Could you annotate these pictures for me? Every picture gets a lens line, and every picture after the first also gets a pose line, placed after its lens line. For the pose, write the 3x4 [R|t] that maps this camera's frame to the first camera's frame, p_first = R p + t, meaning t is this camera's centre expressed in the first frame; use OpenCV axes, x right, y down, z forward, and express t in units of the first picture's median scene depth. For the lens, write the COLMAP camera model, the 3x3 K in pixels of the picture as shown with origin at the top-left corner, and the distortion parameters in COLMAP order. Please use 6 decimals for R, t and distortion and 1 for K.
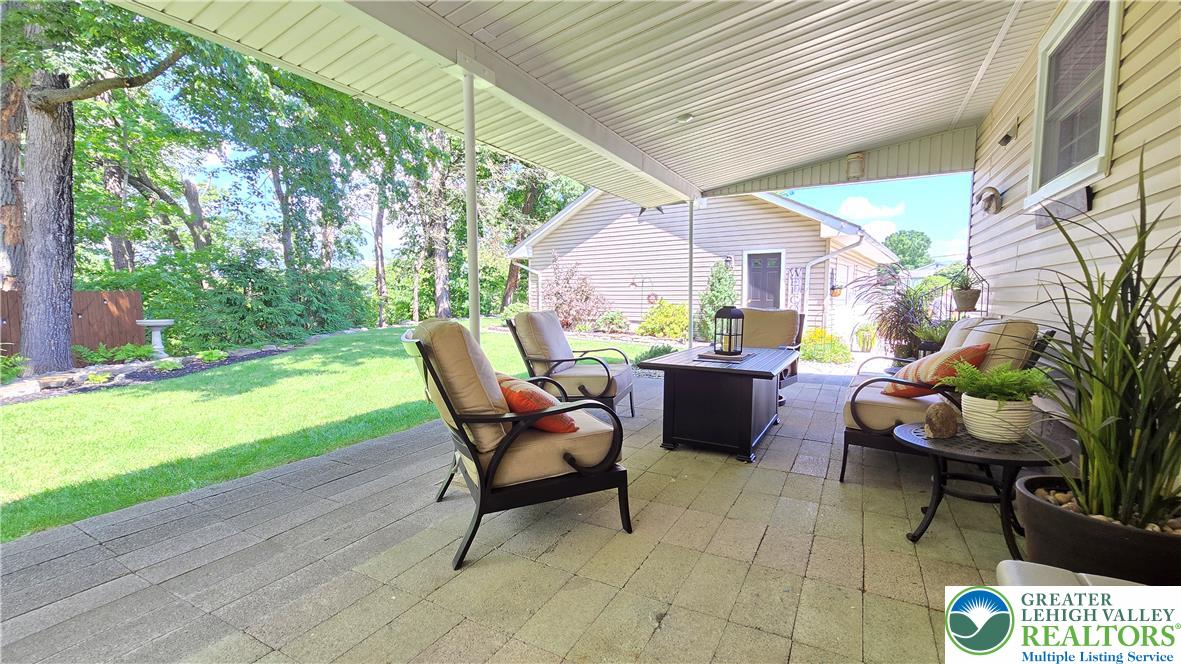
lens RADIAL K [[487.6, 0, 593.2], [0, 487.6, 344.4], [0, 0, 1]] dist [0.000524, -0.000071]
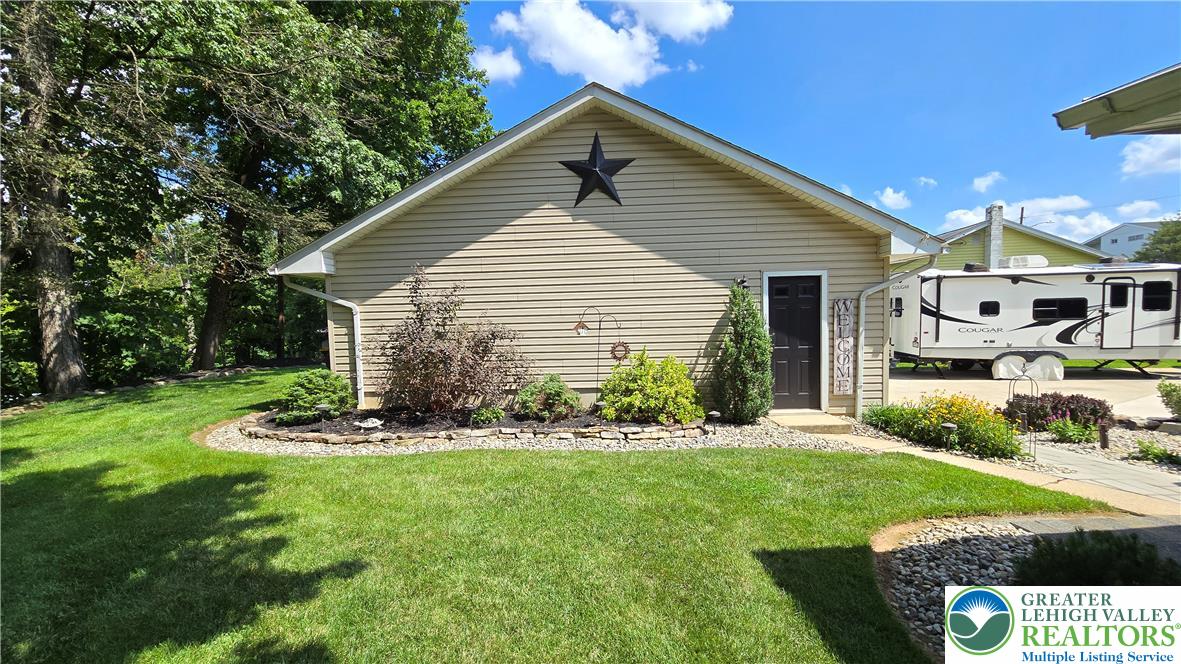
lens RADIAL K [[487.6, 0, 593.2], [0, 487.6, 344.4], [0, 0, 1]] dist [0.000524, -0.000071]
pose [[0.836695, -0.058891, 0.544494, -0.217717], [0.077969, 0.996884, -0.011991, -0.094287], [-0.542091, 0.052487, 0.838679, 0.522650]]
